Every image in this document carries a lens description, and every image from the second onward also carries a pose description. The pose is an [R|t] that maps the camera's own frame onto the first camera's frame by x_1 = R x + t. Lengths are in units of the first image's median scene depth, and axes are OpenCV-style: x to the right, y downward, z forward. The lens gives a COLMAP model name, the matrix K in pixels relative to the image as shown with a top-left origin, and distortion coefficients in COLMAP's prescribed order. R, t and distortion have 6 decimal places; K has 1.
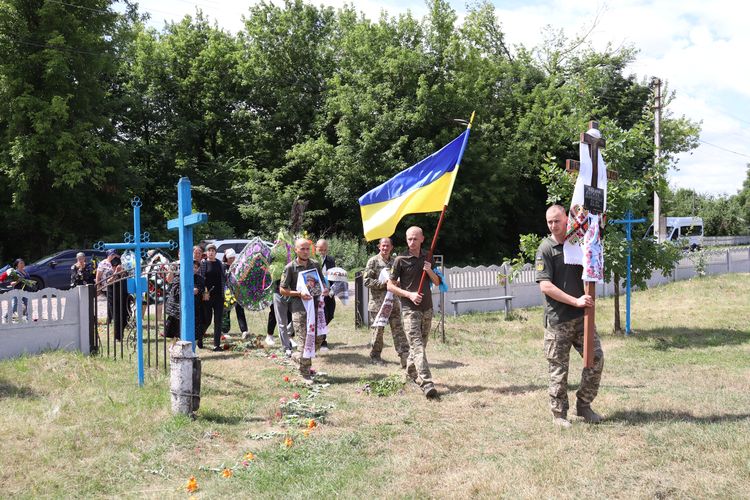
lens RADIAL K [[694.1, 0, 375.0], [0, 694.1, 250.0], [0, 0, 1]] dist [-0.049715, 0.000109]
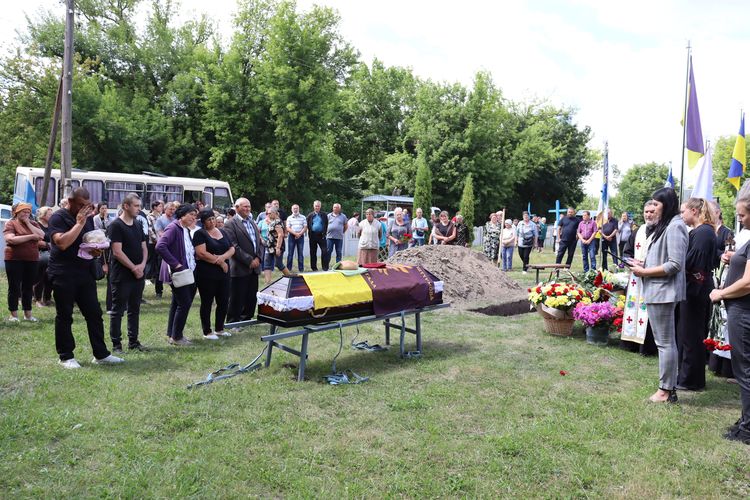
lens RADIAL K [[644.3, 0, 375.0], [0, 644.3, 250.0], [0, 0, 1]] dist [-0.102681, 0.227145]
pose [[0.984023, 0.033002, 0.174957, -0.420725], [-0.039509, 0.998646, 0.033837, 0.021728], [-0.173603, -0.040208, 0.983995, -0.523373]]
